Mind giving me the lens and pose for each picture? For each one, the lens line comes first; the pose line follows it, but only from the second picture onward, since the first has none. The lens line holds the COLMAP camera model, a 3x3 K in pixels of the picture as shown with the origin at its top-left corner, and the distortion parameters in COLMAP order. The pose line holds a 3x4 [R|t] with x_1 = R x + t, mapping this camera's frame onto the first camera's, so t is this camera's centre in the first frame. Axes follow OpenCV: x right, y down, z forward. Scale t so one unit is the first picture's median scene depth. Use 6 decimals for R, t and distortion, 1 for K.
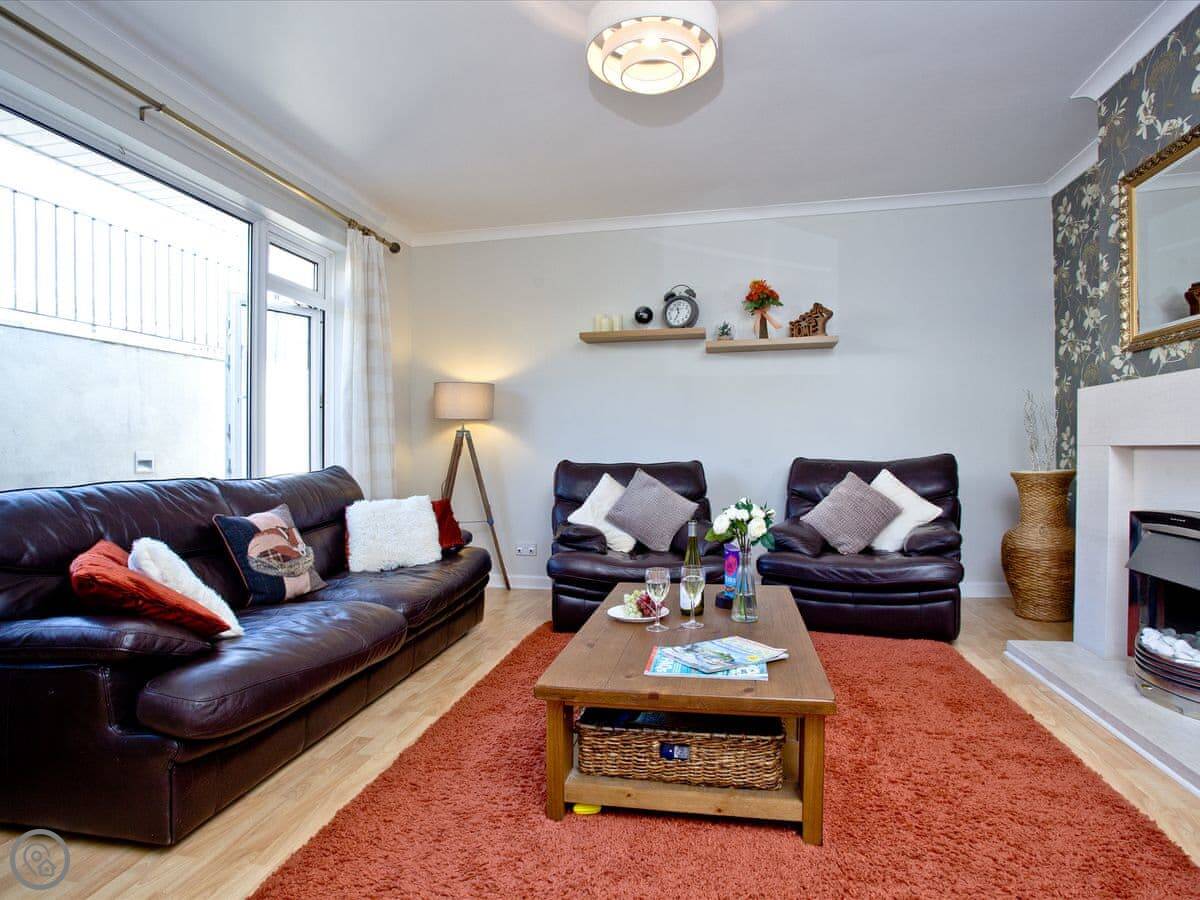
lens RADIAL K [[663.6, 0, 600.0], [0, 663.6, 450.0], [0, 0, 1]] dist [-0.056763, 0.000518]
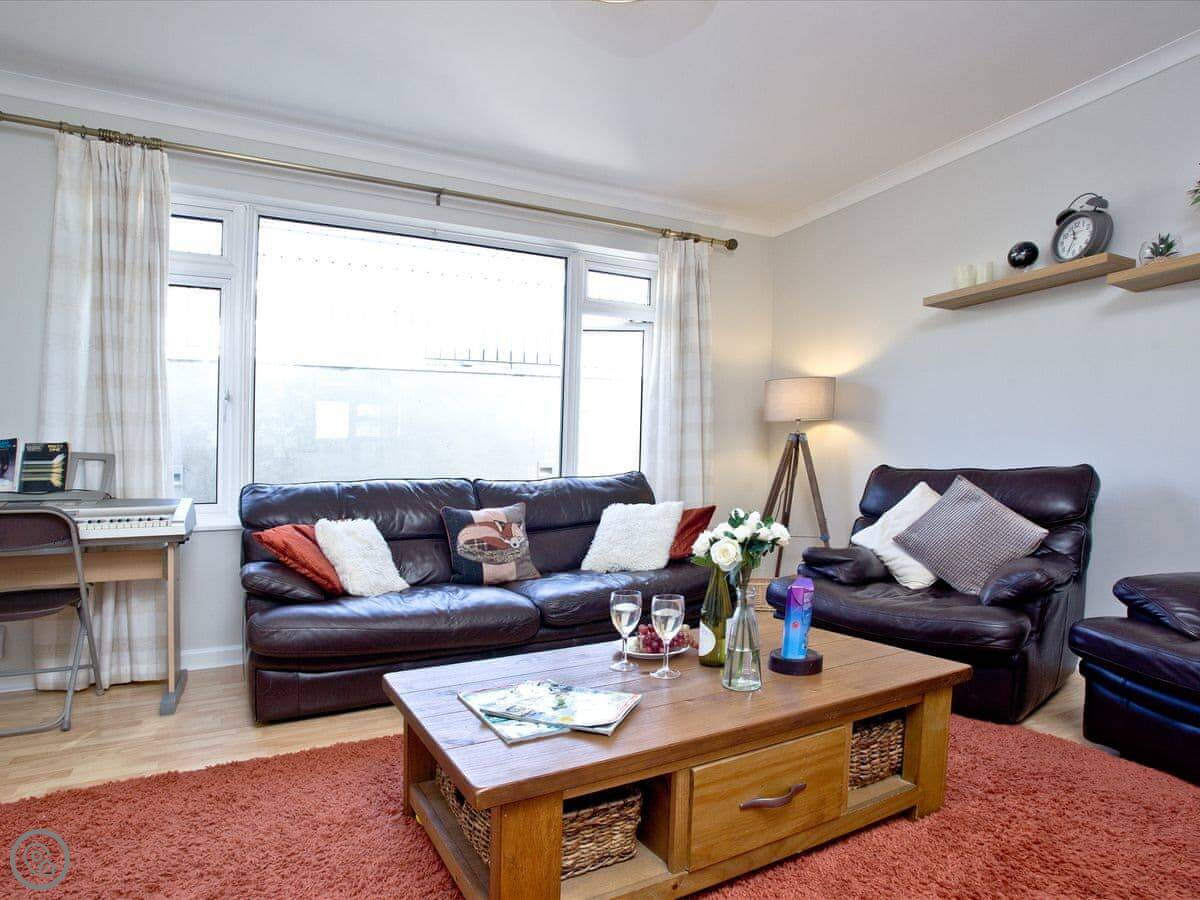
lens RADIAL K [[710.2, 0, 600.0], [0, 710.2, 450.0], [0, 0, 1]] dist [-0.003021, 0.001124]
pose [[0.642636, -0.023783, -0.765802, 0.391926], [0.009249, 0.999686, -0.023285, 0.015033], [0.766116, 0.007881, 0.642654, 0.215701]]
